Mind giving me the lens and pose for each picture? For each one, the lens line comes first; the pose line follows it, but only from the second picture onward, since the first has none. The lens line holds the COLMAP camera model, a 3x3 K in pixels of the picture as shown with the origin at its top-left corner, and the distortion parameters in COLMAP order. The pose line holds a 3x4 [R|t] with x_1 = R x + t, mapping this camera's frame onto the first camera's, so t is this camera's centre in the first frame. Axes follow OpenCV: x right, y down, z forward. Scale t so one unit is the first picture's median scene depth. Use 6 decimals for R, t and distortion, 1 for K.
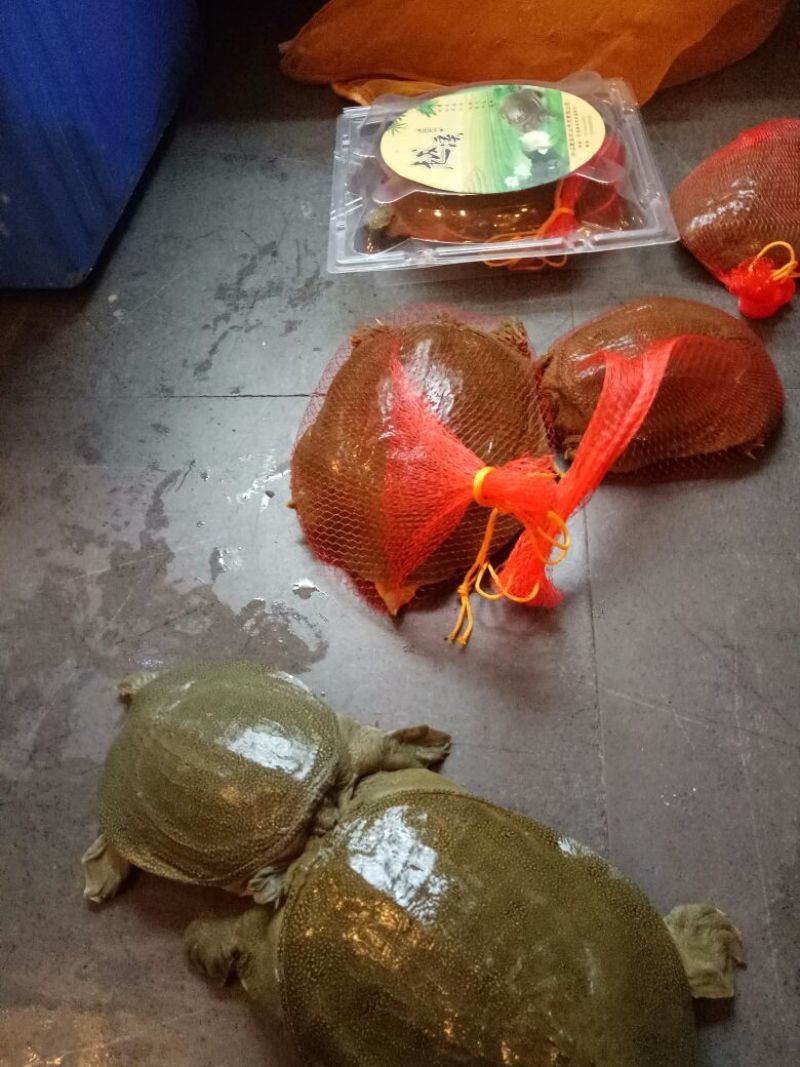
lens RADIAL K [[733.1, 0, 398.5], [0, 733.1, 532.9], [0, 0, 1]] dist [0.001579, 0.003396]
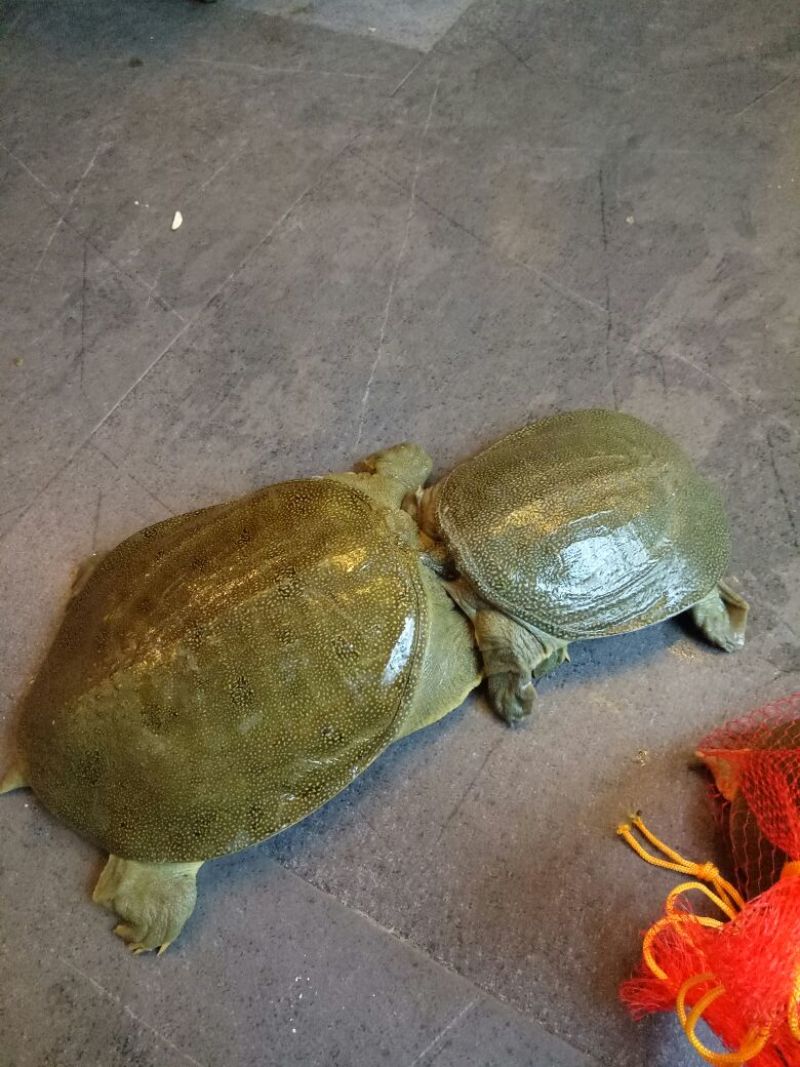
lens RADIAL K [[733.1, 0, 399.3], [0, 733.1, 534.2], [0, 0, 1]] dist [0.001579, 0.003396]
pose [[-0.383292, 0.872661, -0.302572, 0.140581], [-0.691493, -0.053951, 0.720366, -0.193061], [0.612312, 0.485336, 0.624118, 0.337116]]
